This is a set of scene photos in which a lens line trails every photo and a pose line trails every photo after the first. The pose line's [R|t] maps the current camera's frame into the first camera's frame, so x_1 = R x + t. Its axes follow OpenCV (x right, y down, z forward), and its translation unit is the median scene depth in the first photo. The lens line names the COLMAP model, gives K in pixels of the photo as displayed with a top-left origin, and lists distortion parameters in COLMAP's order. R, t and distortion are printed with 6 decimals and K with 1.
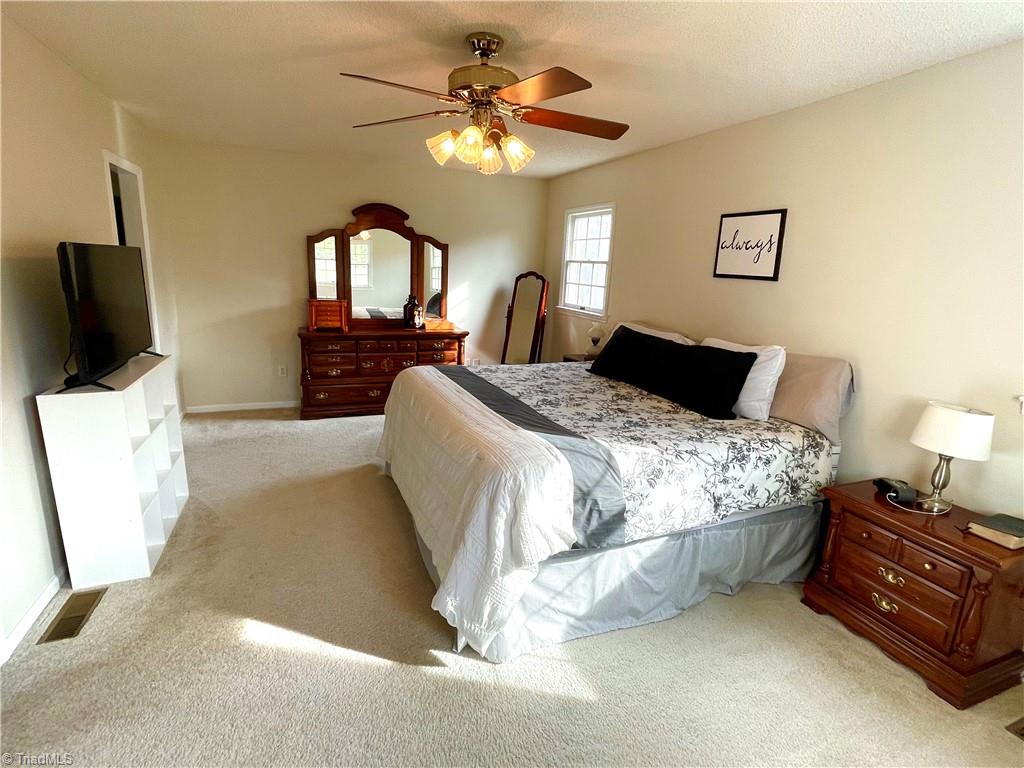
lens RADIAL K [[515.3, 0, 507.9], [0, 515.3, 384.4], [0, 0, 1]] dist [0.009723, -0.001429]
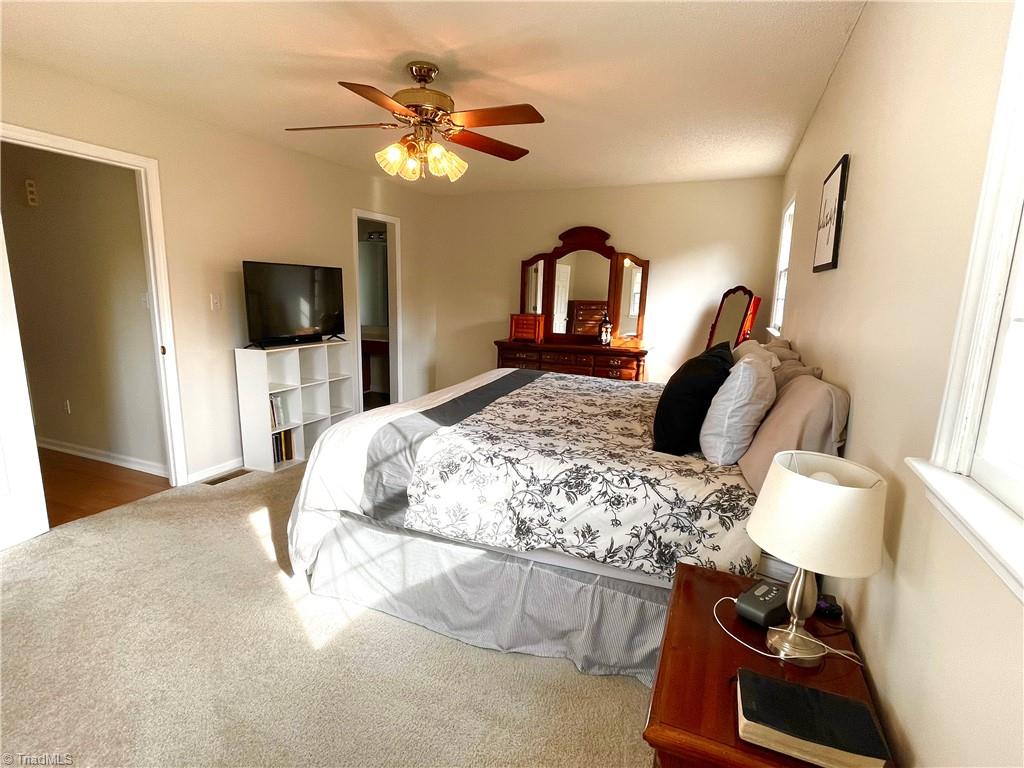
lens RADIAL K [[515.3, 0, 502.6], [0, 515.3, 384.1], [0, 0, 1]] dist [0.009723, -0.001429]
pose [[0.703533, 0.104162, -0.702988, 0.866316], [-0.156340, 0.987651, -0.010121, 0.016669], [0.693253, 0.117026, 0.711130, 0.341020]]
